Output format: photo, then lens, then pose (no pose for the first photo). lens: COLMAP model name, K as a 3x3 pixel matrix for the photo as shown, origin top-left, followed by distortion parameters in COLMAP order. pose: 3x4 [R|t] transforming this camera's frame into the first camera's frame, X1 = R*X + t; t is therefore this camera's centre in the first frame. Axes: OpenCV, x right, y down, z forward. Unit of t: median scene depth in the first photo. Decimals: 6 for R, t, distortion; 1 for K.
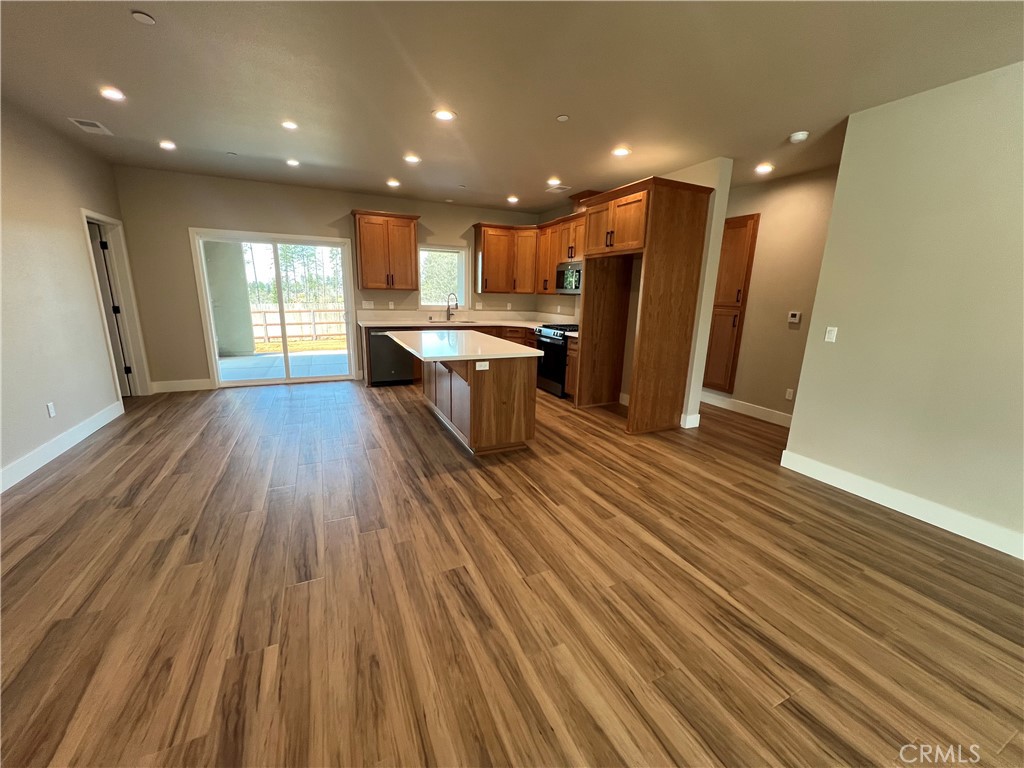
lens RADIAL K [[403.2, 0, 509.1], [0, 403.2, 382.1], [0, 0, 1]] dist [0.001240, 0.000330]
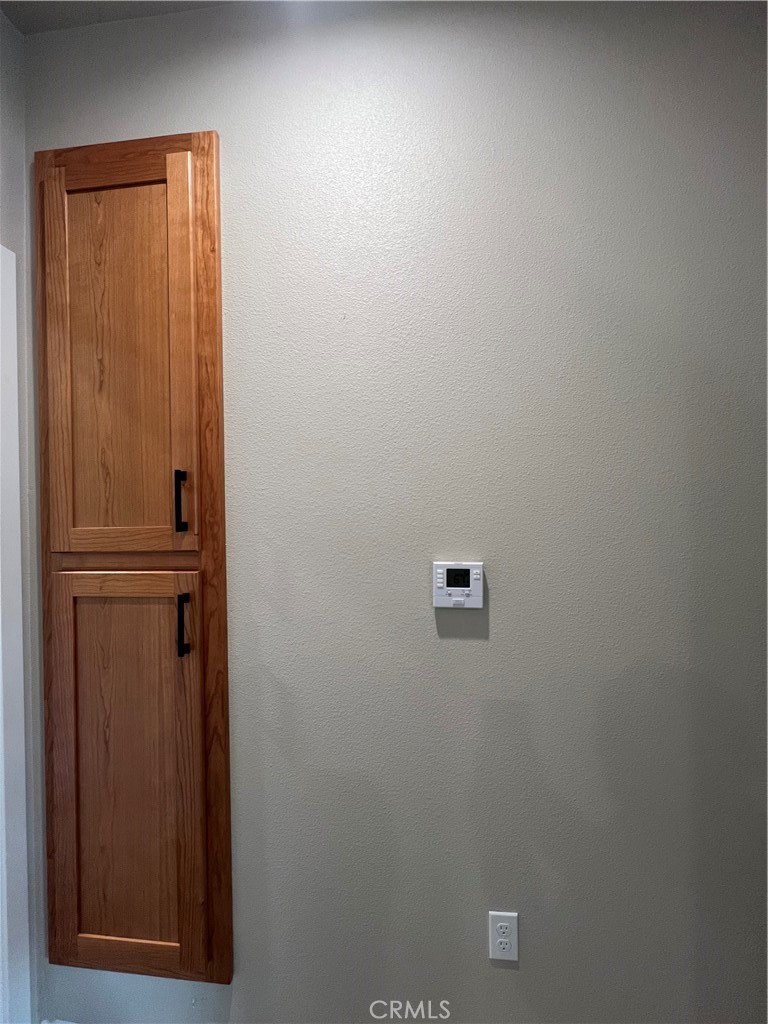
lens RADIAL K [[403.2, 0, 385.4], [0, 403.2, 515.7], [0, 0, 1]] dist [0.001240, 0.000330]
pose [[0.507980, -0.031137, 0.860806, 0.484442], [0.222755, 0.970100, -0.096362, -0.178885], [-0.832068, 0.240699, 0.499728, 0.885807]]
